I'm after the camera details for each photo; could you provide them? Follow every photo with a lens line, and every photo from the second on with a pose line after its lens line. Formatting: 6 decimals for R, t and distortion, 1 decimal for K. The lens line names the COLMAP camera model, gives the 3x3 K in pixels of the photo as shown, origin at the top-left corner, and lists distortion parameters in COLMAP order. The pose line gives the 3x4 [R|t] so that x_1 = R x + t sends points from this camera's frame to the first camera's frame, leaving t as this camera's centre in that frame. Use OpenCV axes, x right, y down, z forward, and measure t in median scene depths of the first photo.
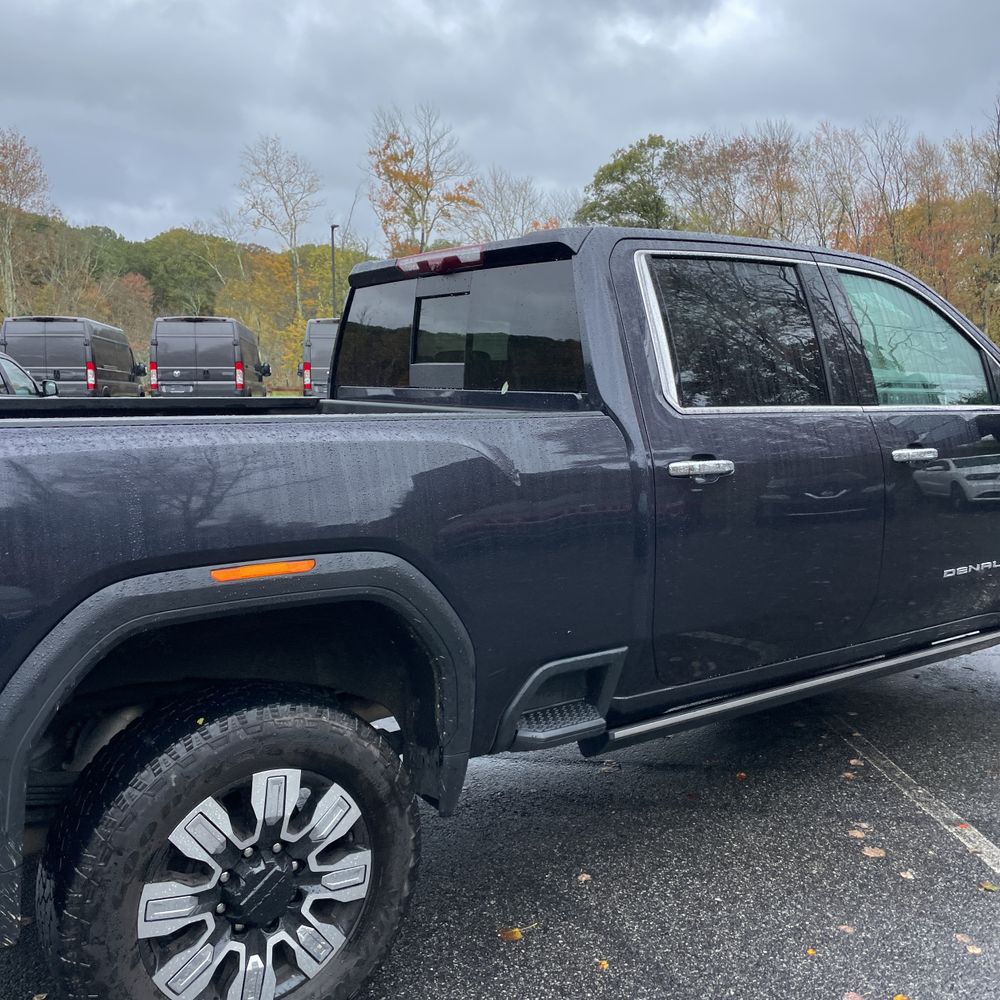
lens RADIAL K [[1018.5, 0, 513.4], [0, 1018.5, 510.4], [0, 0, 1]] dist [0.040098, 0.000000]
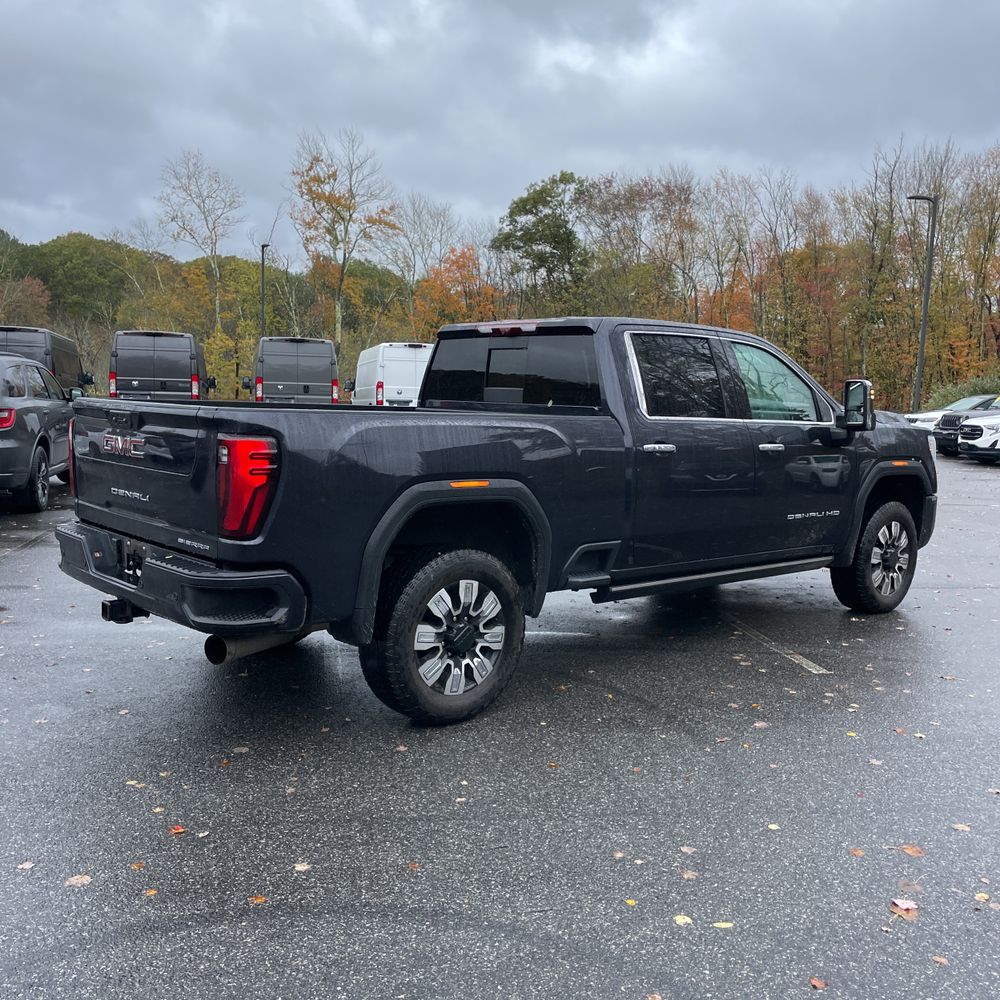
lens RADIAL K [[1018.5, 0, 531.3], [0, 1018.5, 518.7], [0, 0, 1]] dist [0.040098, 0.000000]
pose [[0.993500, 0.015389, 0.112788, -0.191038], [-0.014110, 0.999827, -0.012130, 0.083822], [-0.112955, 0.010460, 0.993545, -0.617778]]
